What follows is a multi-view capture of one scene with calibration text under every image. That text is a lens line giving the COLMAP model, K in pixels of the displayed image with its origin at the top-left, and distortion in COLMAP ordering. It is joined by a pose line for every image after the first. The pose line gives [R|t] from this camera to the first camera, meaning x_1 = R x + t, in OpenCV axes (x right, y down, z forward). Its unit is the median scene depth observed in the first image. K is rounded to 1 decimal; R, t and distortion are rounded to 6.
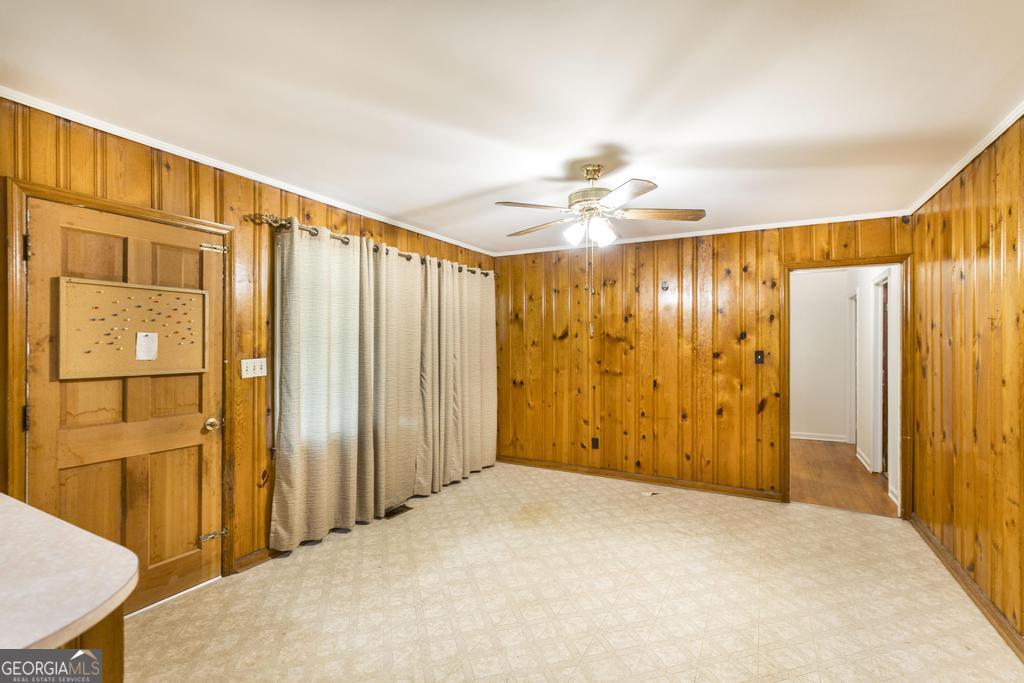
lens RADIAL K [[456.5, 0, 514.6], [0, 456.5, 344.3], [0, 0, 1]] dist [-0.000513, -0.000829]
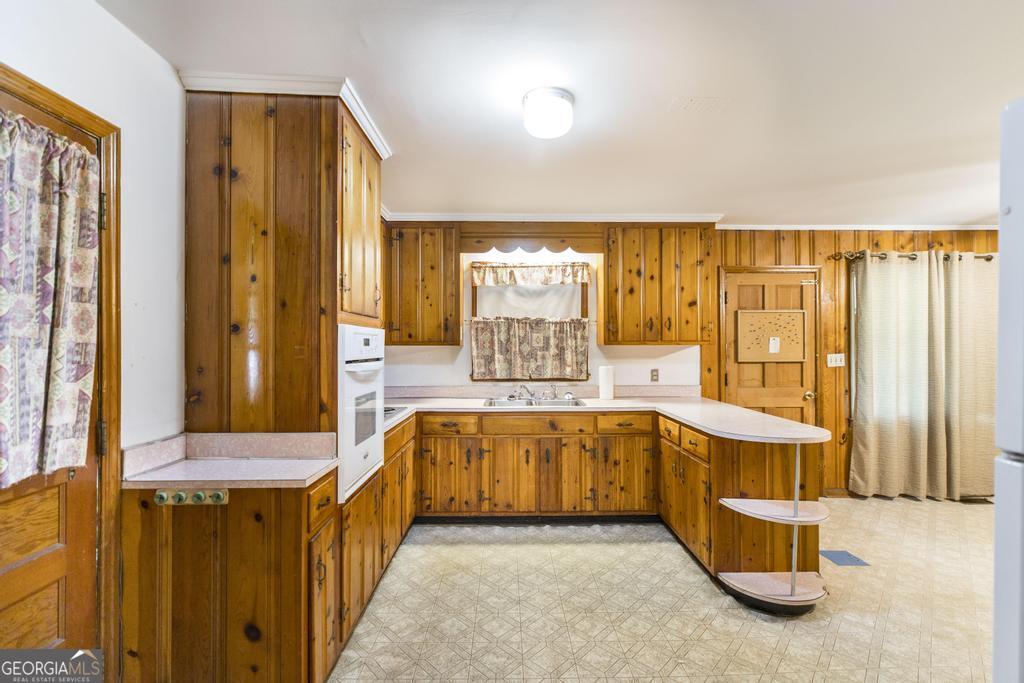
lens RADIAL K [[456.5, 0, 502.8], [0, 456.5, 342.9], [0, 0, 1]] dist [-0.000513, -0.000829]
pose [[0.493268, -0.008530, -0.869835, 0.158750], [0.003320, 0.999963, -0.007924, 0.004850], [0.869871, 0.001021, 0.493278, -0.609196]]
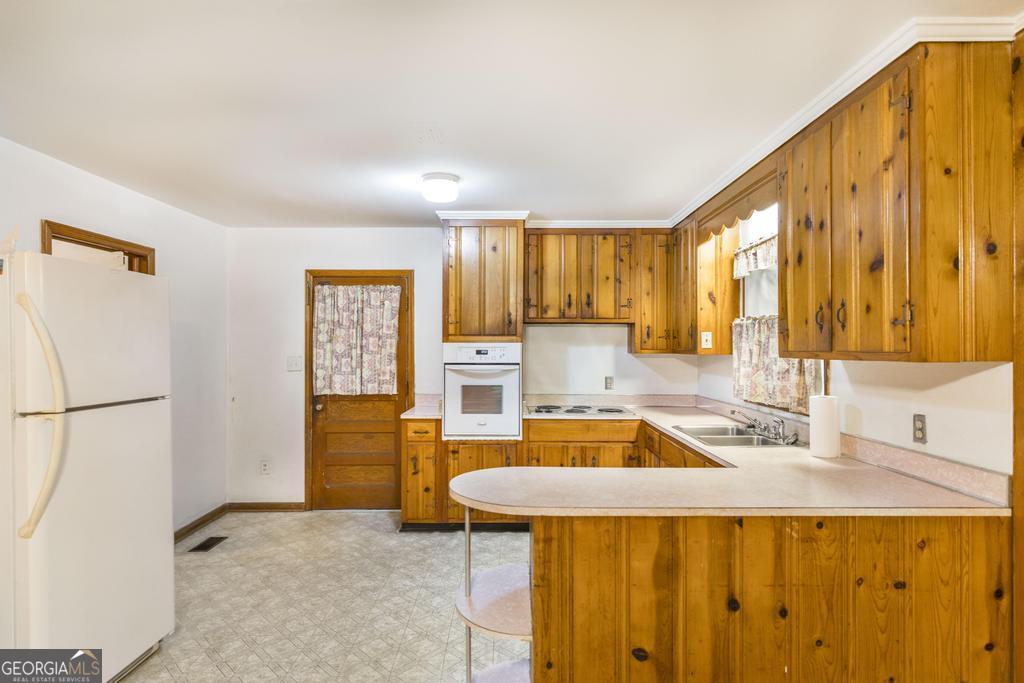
lens RADIAL K [[507.3, 0, 508.1], [0, 507.3, 343.3], [0, 0, 1]] dist [-0.003728, -0.000663]
pose [[-0.865804, -0.005358, -0.500354, -0.028928], [-0.000064, 0.999944, -0.010597, -0.015321], [0.500383, -0.009143, -0.865756, 0.961787]]
